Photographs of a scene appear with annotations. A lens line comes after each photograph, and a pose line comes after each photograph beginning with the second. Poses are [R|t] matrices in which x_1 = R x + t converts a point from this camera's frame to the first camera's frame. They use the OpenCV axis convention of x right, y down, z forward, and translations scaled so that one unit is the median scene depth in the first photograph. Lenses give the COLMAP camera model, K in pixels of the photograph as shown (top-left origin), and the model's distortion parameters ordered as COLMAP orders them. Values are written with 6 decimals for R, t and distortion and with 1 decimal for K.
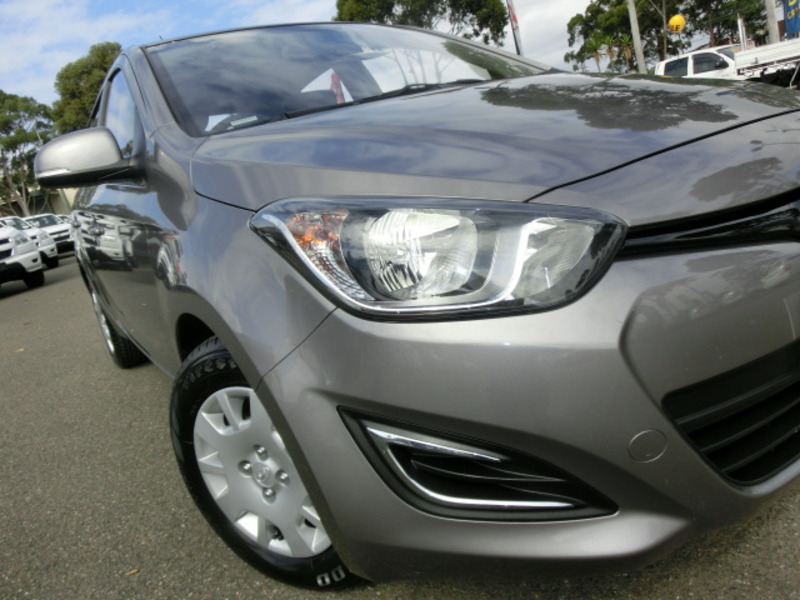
lens RADIAL K [[591.0, 0, 400.0], [0, 591.0, 300.0], [0, 0, 1]] dist [-0.003106, -0.002210]
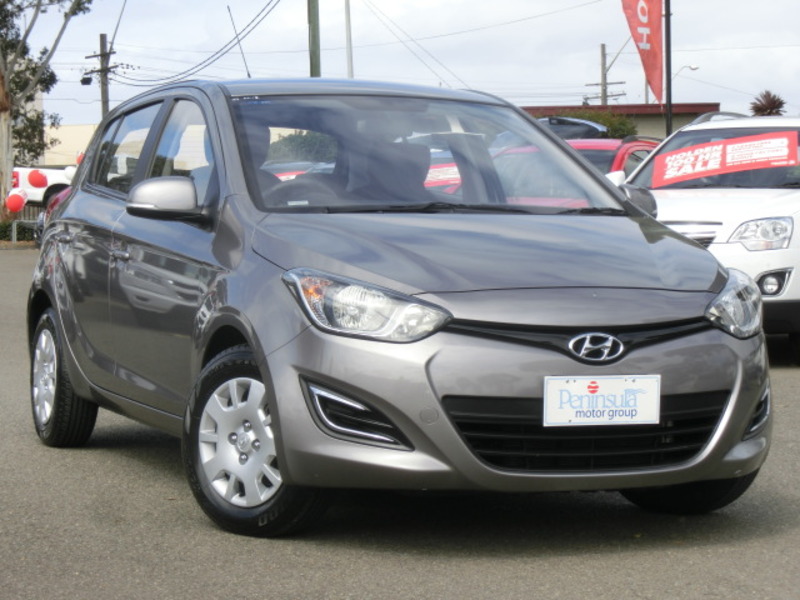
lens RADIAL K [[2238.5, 0, 400.0], [0, 2238.5, 300.0], [0, 0, 1]] dist [1.300888, 0.102388]
pose [[0.954929, 0.228148, -0.189893, 1.240751], [-0.256461, 0.956244, -0.140803, 0.715603], [0.149460, 0.183157, 0.971656, -4.925725]]
